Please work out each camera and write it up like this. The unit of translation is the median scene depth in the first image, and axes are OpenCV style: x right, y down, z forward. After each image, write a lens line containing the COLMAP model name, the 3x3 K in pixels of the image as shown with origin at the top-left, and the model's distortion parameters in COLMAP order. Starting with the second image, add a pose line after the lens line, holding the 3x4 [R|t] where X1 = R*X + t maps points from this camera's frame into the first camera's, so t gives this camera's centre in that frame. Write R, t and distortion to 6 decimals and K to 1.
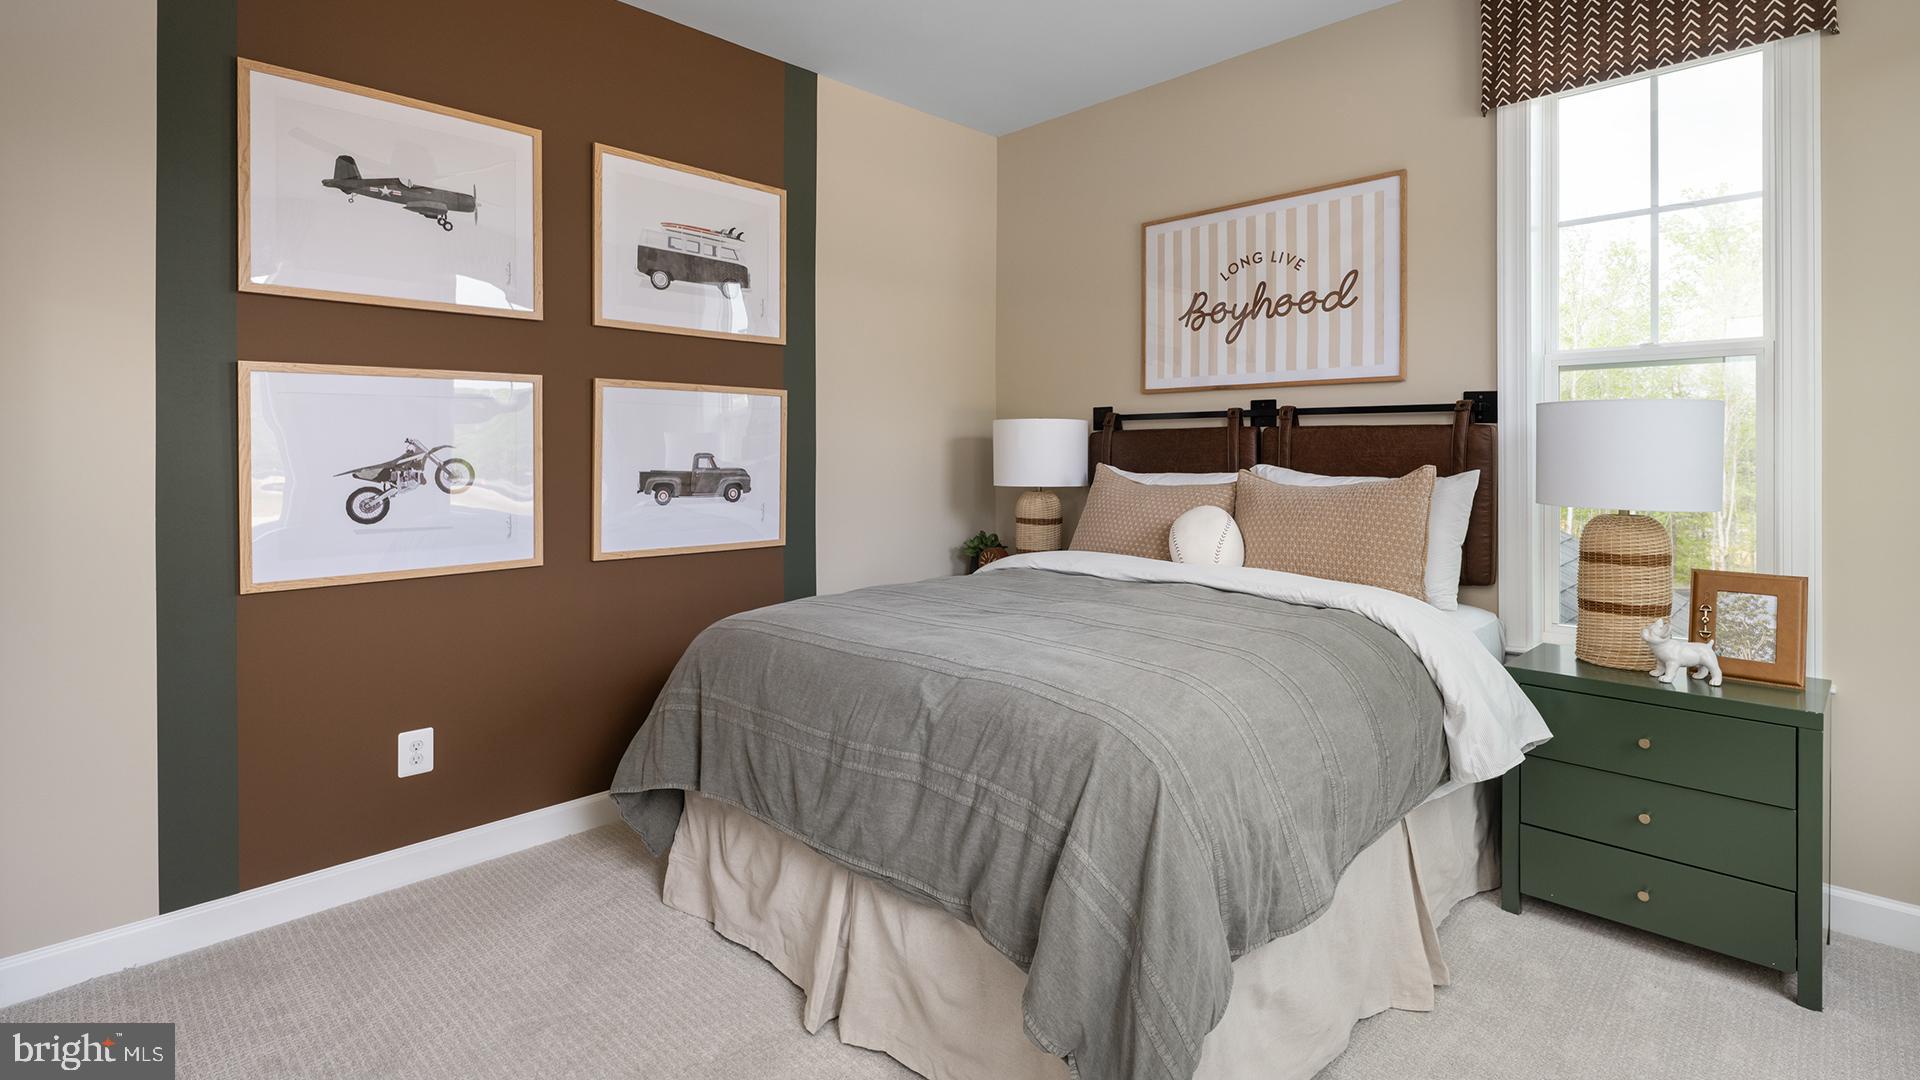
lens RADIAL K [[906.5, 0, 958.6], [0, 906.5, 454.4], [0, 0, 1]] dist [-0.000948, -0.000616]
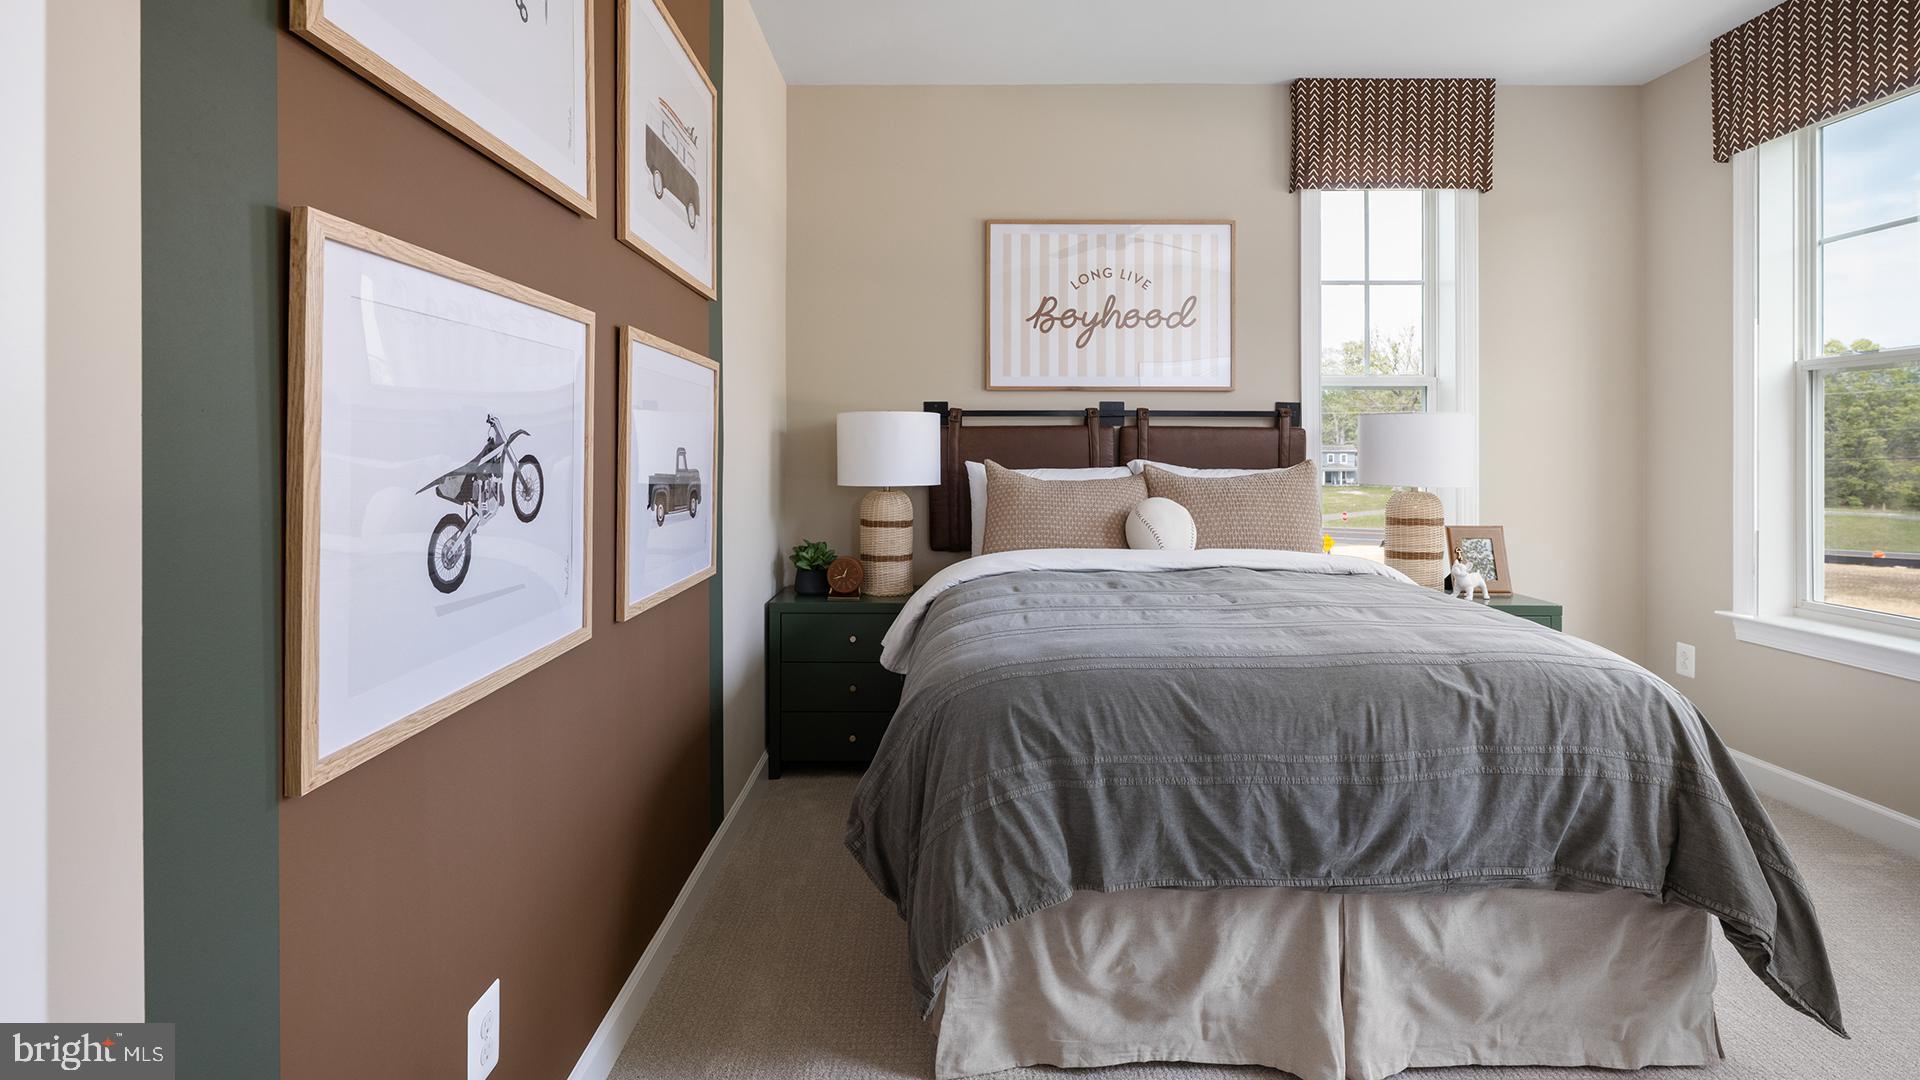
lens RADIAL K [[906.5, 0, 958.6], [0, 906.5, 454.4], [0, 0, 1]] dist [-0.000948, -0.000616]
pose [[0.708899, -0.001618, 0.705308, -0.608225], [0.000872, 0.999999, 0.001418, 0.002902], [-0.705309, -0.000390, 0.708900, 0.362024]]
